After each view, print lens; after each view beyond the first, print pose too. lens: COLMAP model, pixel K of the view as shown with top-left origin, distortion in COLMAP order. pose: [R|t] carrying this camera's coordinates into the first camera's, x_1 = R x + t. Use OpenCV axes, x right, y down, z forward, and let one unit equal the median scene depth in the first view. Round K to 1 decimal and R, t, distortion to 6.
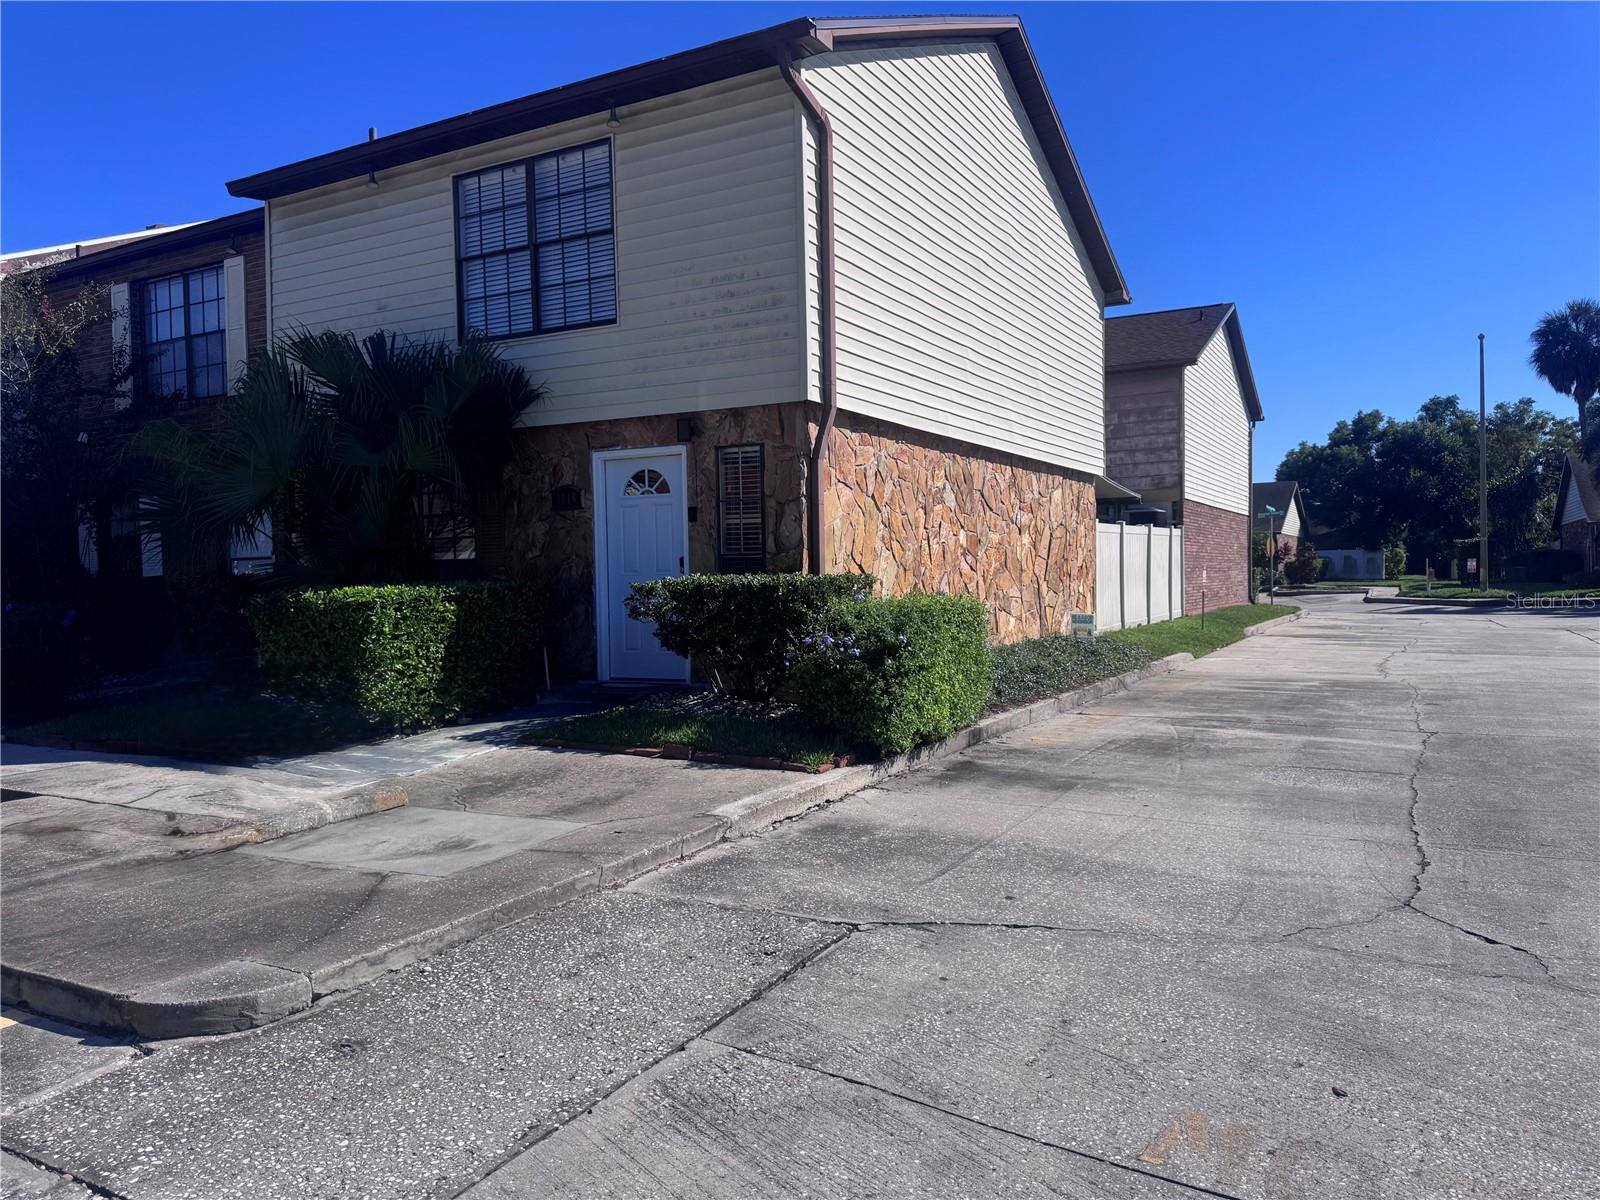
lens RADIAL K [[1157.1, 0, 802.2], [0, 1157.1, 601.9], [0, 0, 1]] dist [0.083111, -0.086646]
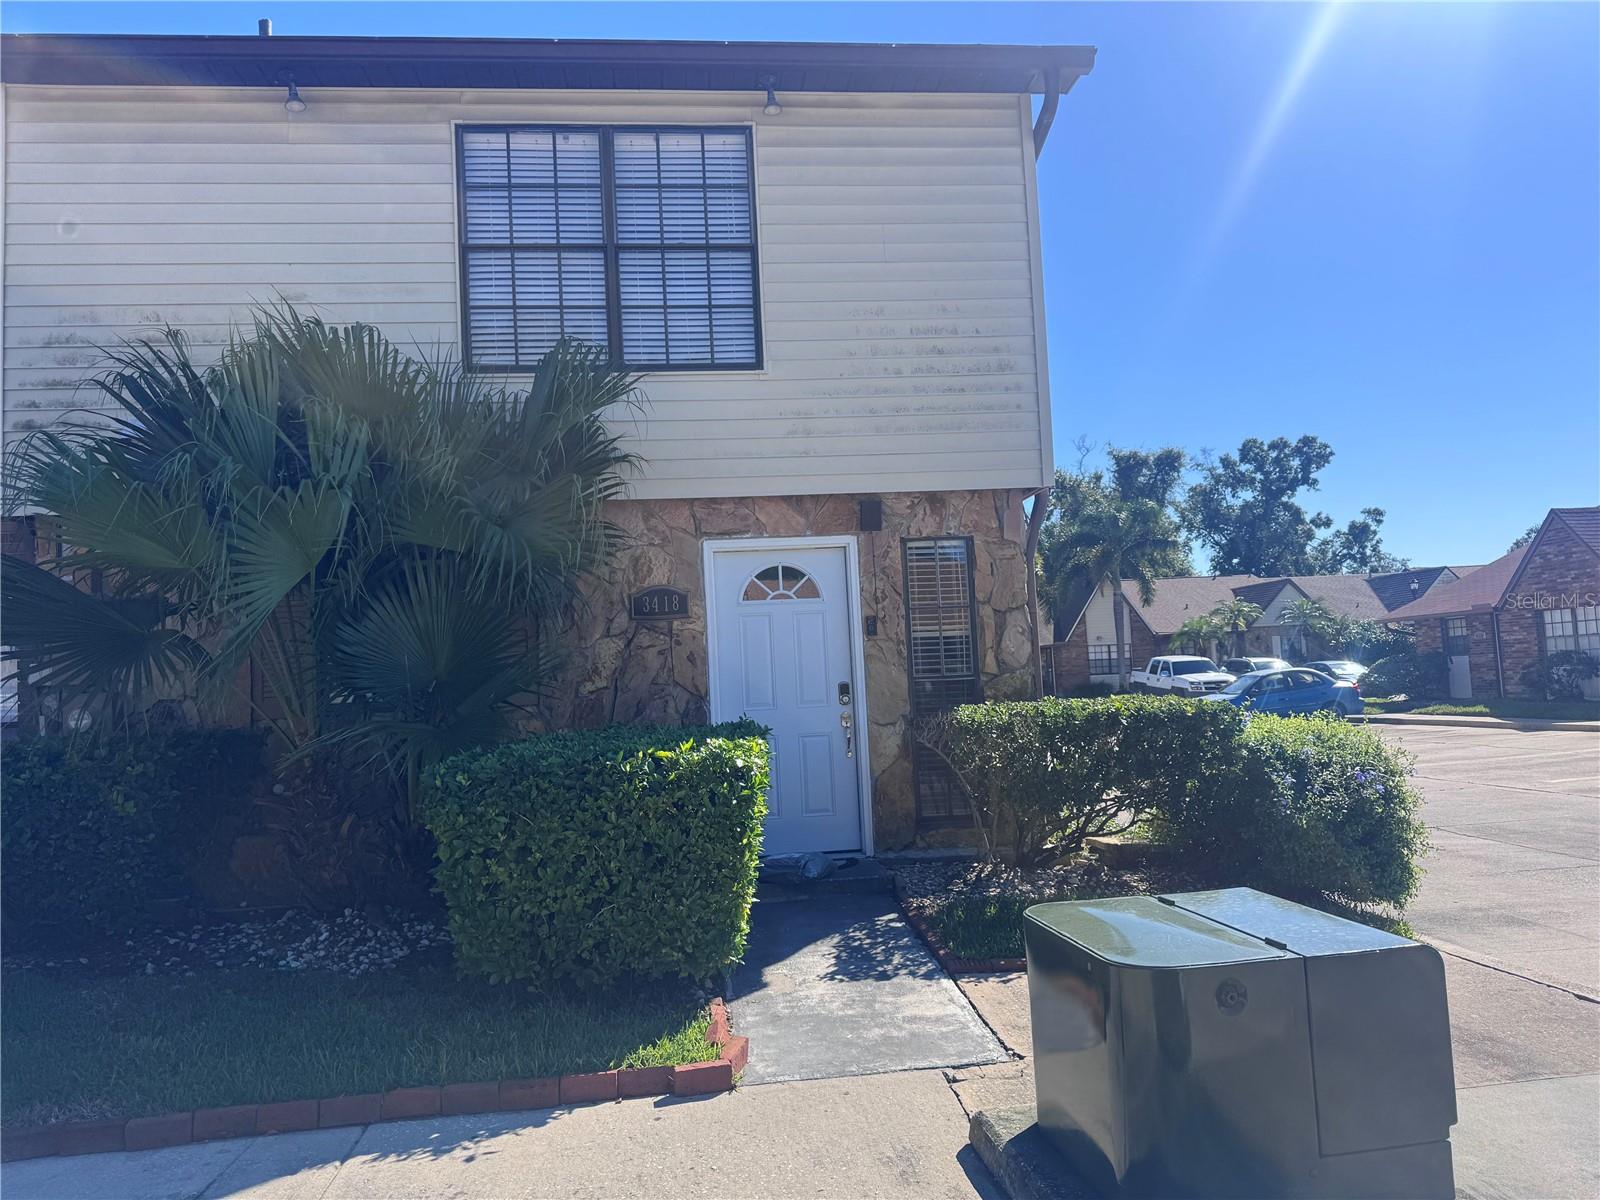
lens RADIAL K [[1157.1, 0, 796.9], [0, 1157.1, 595.5], [0, 0, 1]] dist [0.083111, -0.086646]
pose [[0.811194, 0.013739, 0.584616, -0.562746], [0.048974, 0.994616, -0.091329, -0.027479], [-0.582723, 0.102716, 0.806153, 0.401834]]
